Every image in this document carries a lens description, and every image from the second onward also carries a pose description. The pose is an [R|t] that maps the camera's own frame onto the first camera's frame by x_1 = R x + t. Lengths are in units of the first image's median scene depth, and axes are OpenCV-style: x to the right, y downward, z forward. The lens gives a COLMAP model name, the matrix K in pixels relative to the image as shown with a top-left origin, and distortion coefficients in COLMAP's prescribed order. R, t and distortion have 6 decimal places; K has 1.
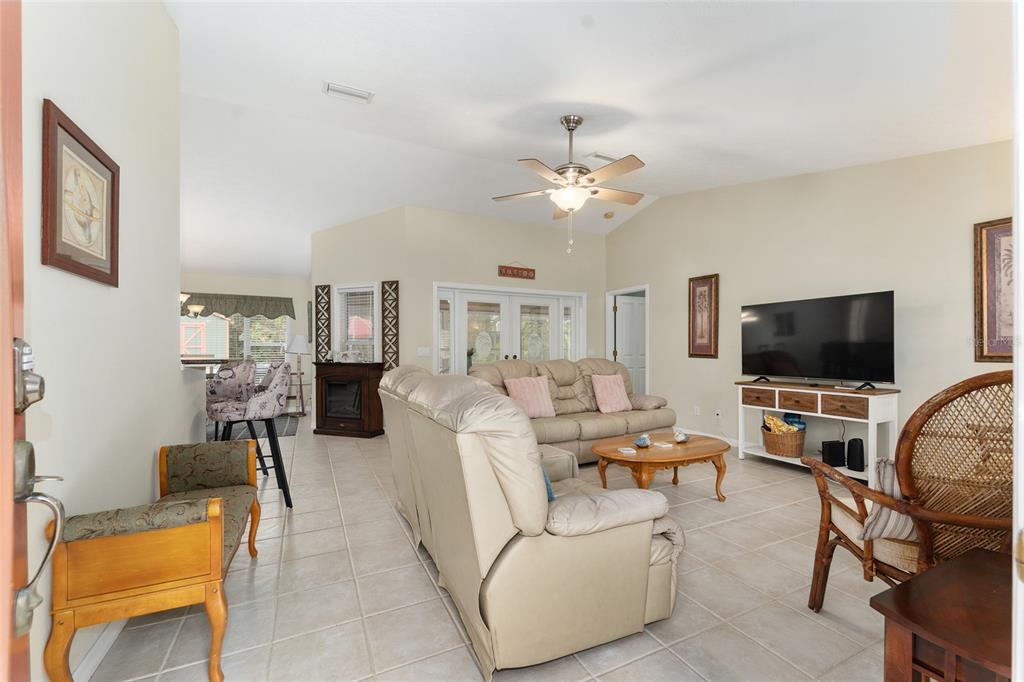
lens RADIAL K [[411.3, 0, 513.6], [0, 411.3, 345.9], [0, 0, 1]] dist [-0.002048, -0.000007]
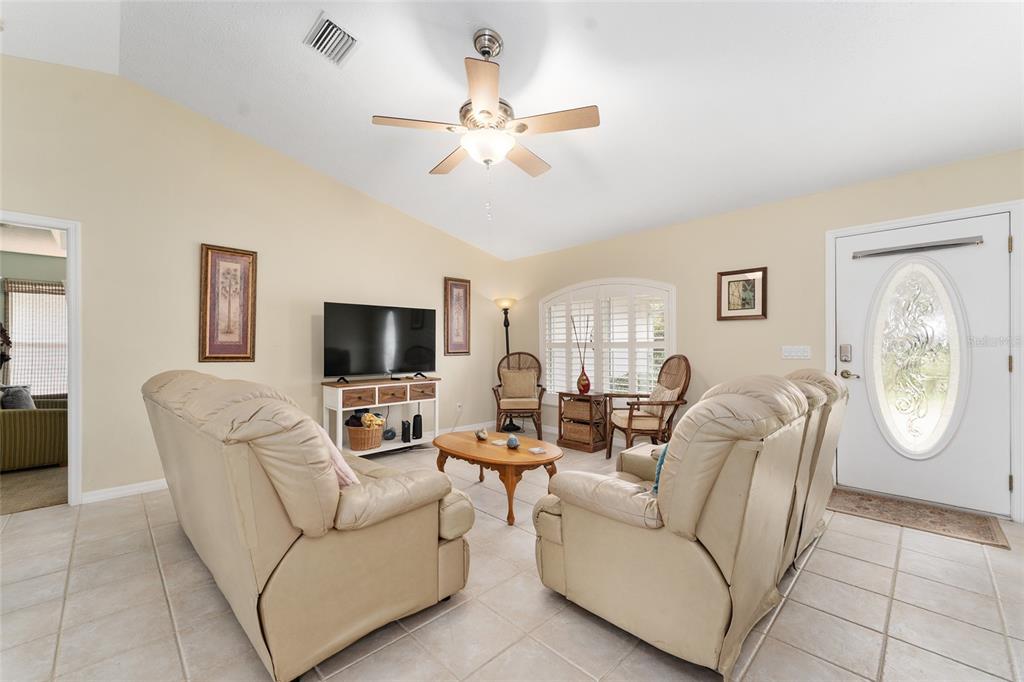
lens RADIAL K [[411.3, 0, 517.6], [0, 411.3, 345.5], [0, 0, 1]] dist [-0.002048, -0.000007]
pose [[-0.295137, 0.013991, 0.955353, -0.380071], [-0.003007, 0.999874, -0.015572, 0.011004], [-0.955450, -0.007468, -0.295057, 0.747242]]
